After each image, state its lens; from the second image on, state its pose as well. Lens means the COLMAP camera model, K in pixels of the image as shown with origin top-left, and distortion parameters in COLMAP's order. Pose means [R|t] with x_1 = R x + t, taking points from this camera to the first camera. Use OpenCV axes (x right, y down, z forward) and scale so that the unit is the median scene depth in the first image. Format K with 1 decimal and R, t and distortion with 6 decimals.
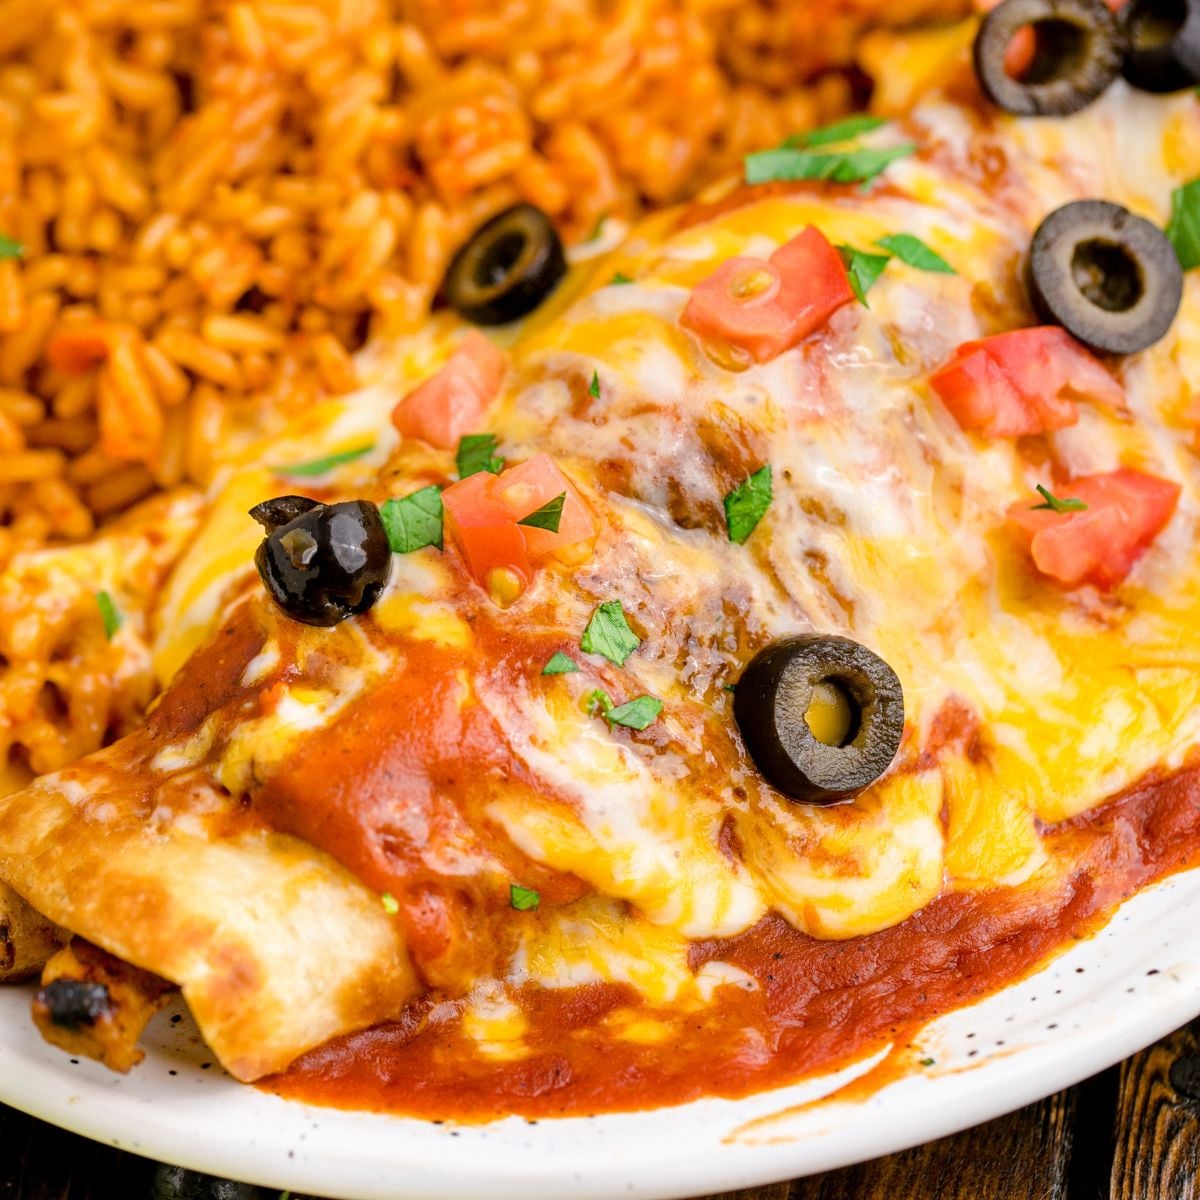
lens RADIAL K [[6007.6, 0, 650.2], [0, 6007.6, 599.3], [0, 0, 1]] dist [0.132633, -6.016529]
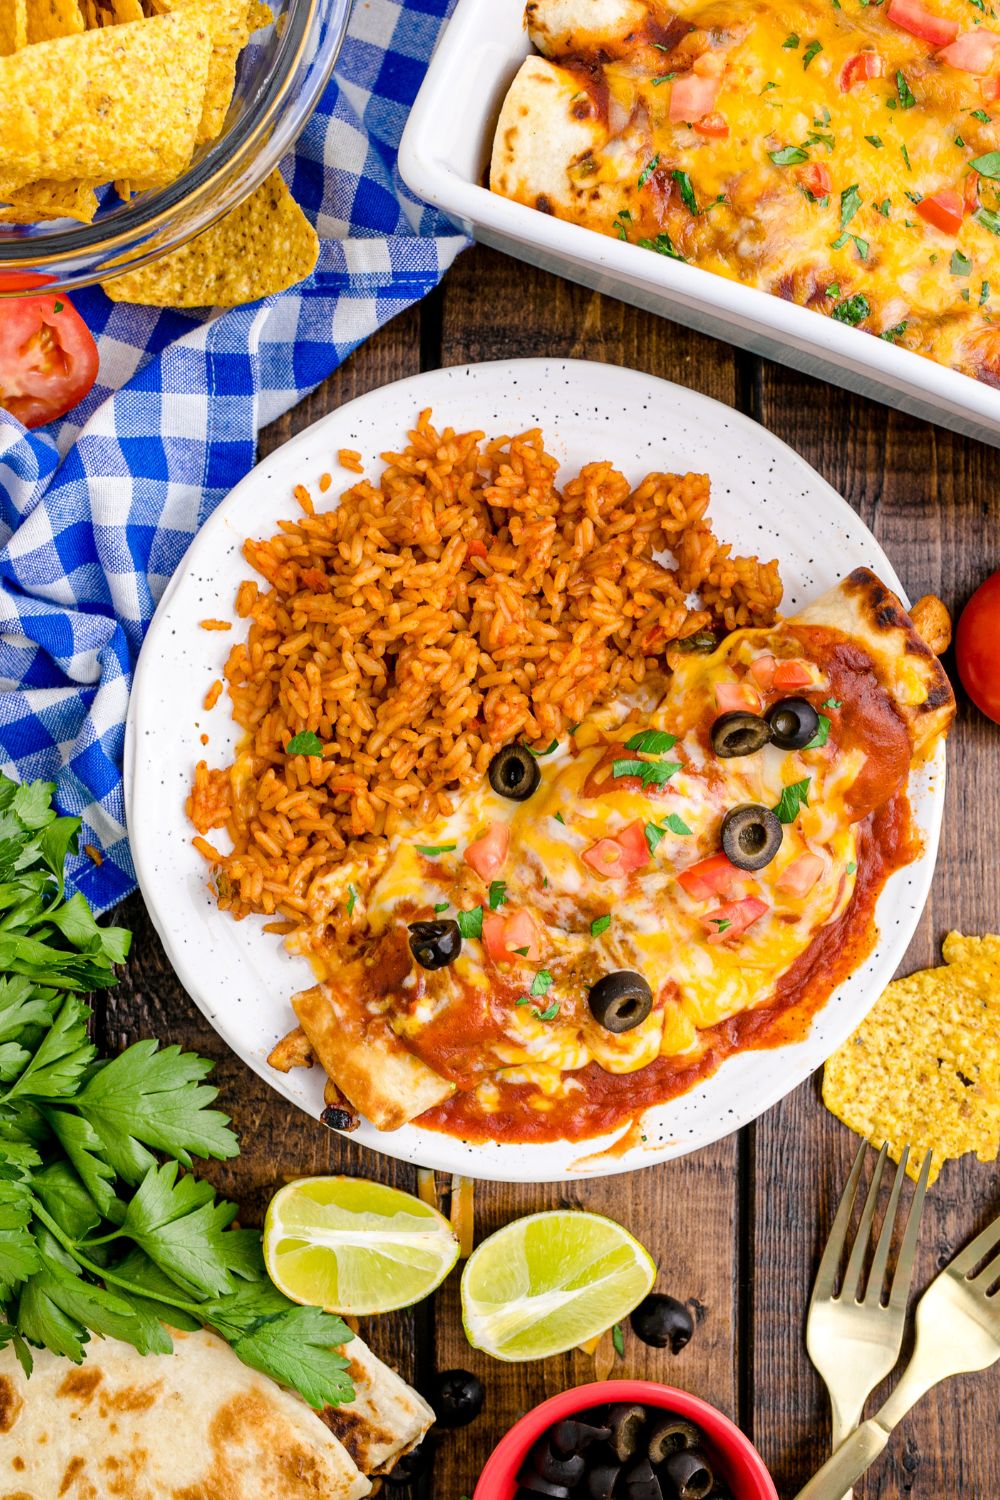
lens RADIAL K [[2455.6, 0, 496.9], [0, 2455.6, 769.5], [0, 0, 1]] dist [-0.036018, 0.023895]
pose [[0.996582, 0.079965, 0.020734, -0.055559], [-0.077647, 0.821061, 0.565535, -0.667862], [0.028199, -0.565212, 0.824464, 0.164065]]
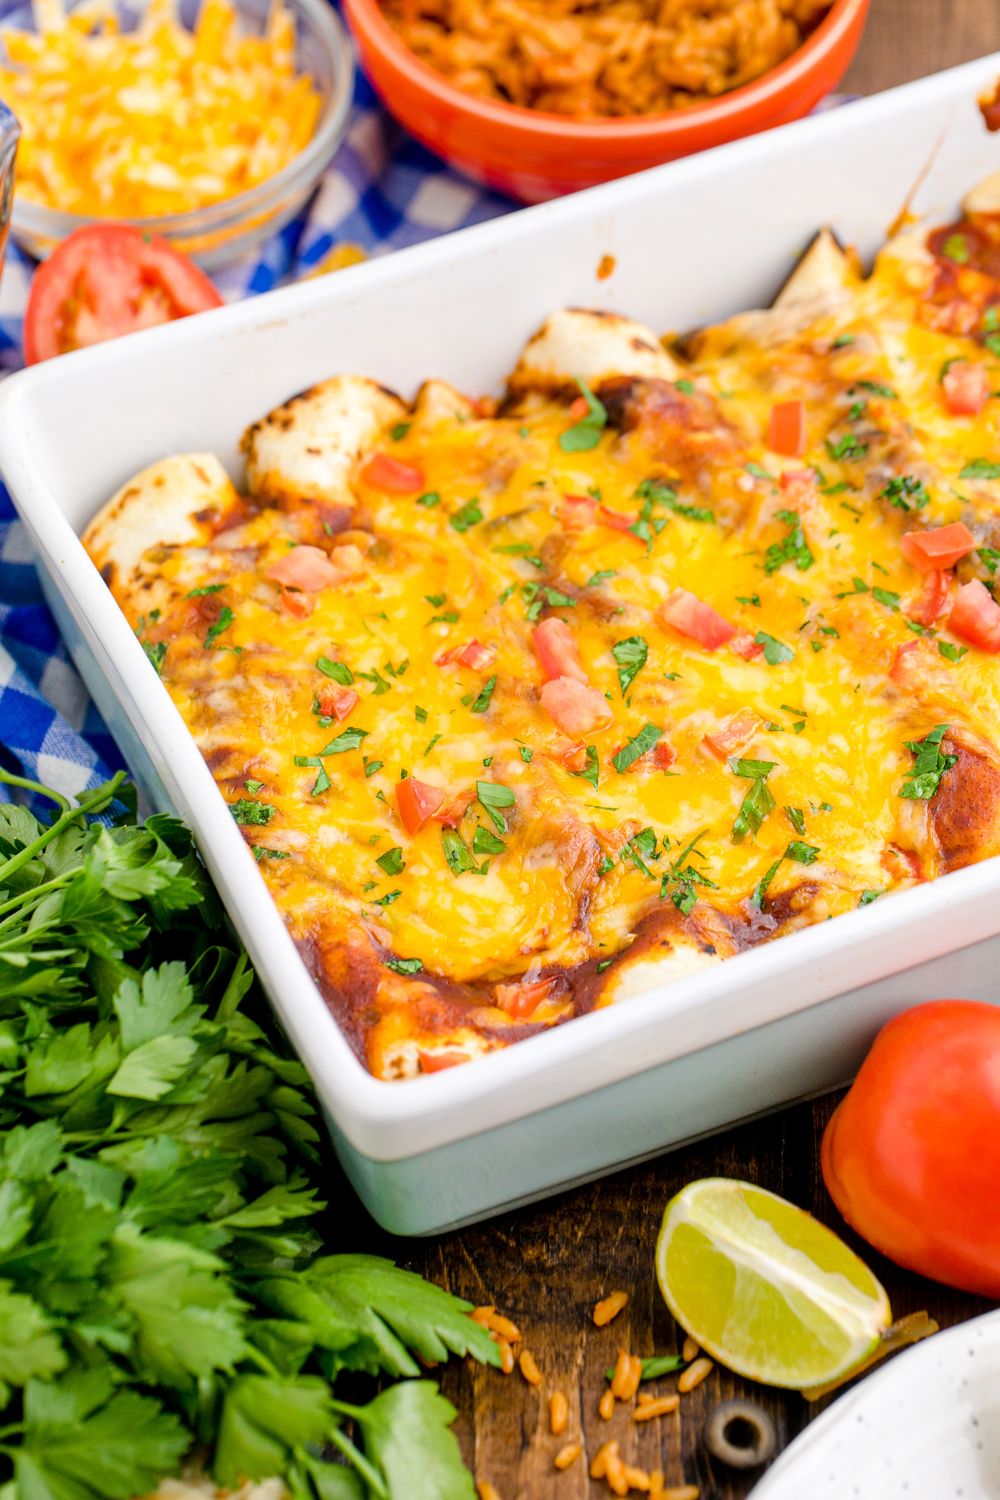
lens RADIAL K [[4828.1, 0, 500.0], [0, 4828.1, 750.0], [0, 0, 1]] dist [0.133104, -0.675301]
pose [[0.665413, 0.596135, -0.449276, 0.926279], [-0.594675, 0.787131, 0.163665, -0.600082], [0.451205, 0.158268, 0.878274, -0.336574]]
